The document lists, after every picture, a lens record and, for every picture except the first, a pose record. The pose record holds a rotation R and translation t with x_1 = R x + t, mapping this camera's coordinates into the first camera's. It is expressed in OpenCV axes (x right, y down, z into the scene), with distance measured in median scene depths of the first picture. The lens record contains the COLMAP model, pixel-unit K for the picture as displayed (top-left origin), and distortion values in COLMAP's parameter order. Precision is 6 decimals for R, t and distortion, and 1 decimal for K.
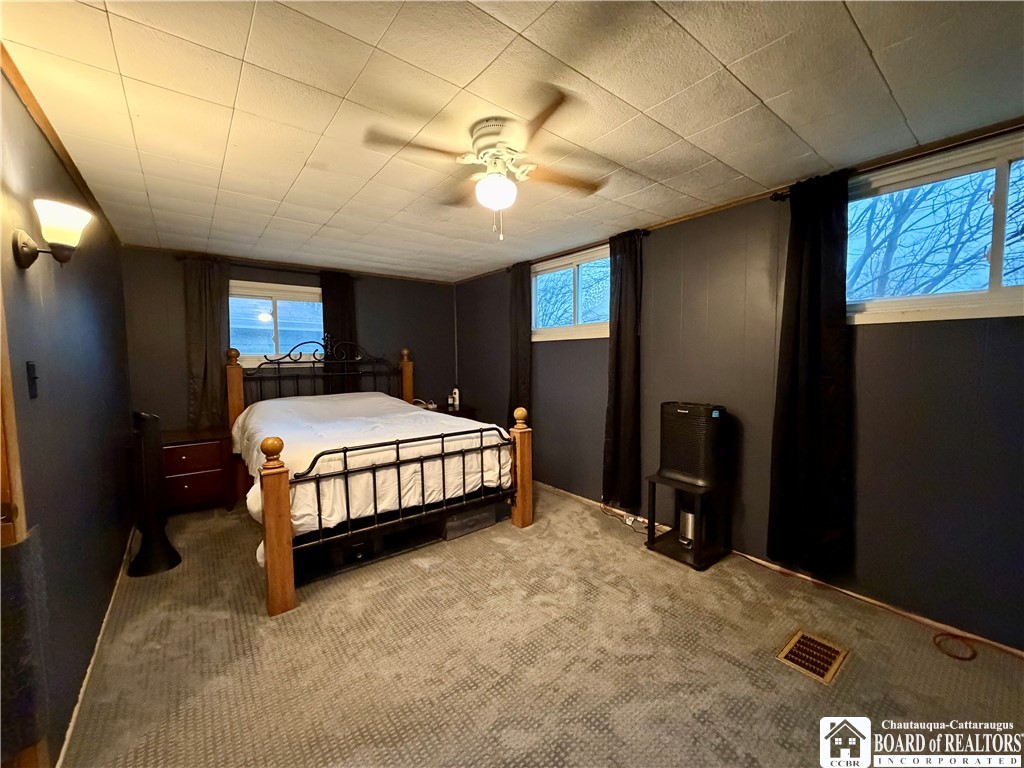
lens RADIAL K [[408.4, 0, 511.6], [0, 408.4, 382.1], [0, 0, 1]] dist [0.000031, 0.000958]
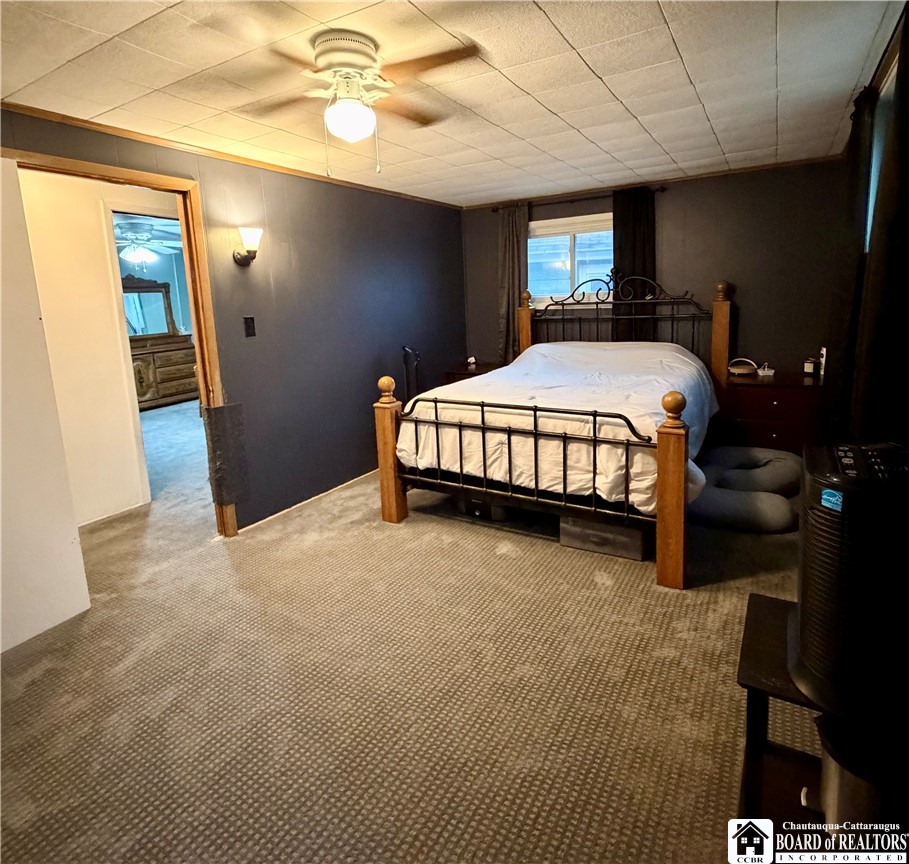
lens RADIAL K [[522.7, 0, 457.0], [0, 522.7, 383.2], [0, 0, 1]] dist [-0.002736, 0.000303]
pose [[0.344591, 0.146301, -0.927283, 0.663050], [-0.021394, 0.988749, 0.148048, -0.056952], [0.938509, -0.031178, 0.343844, 0.499456]]
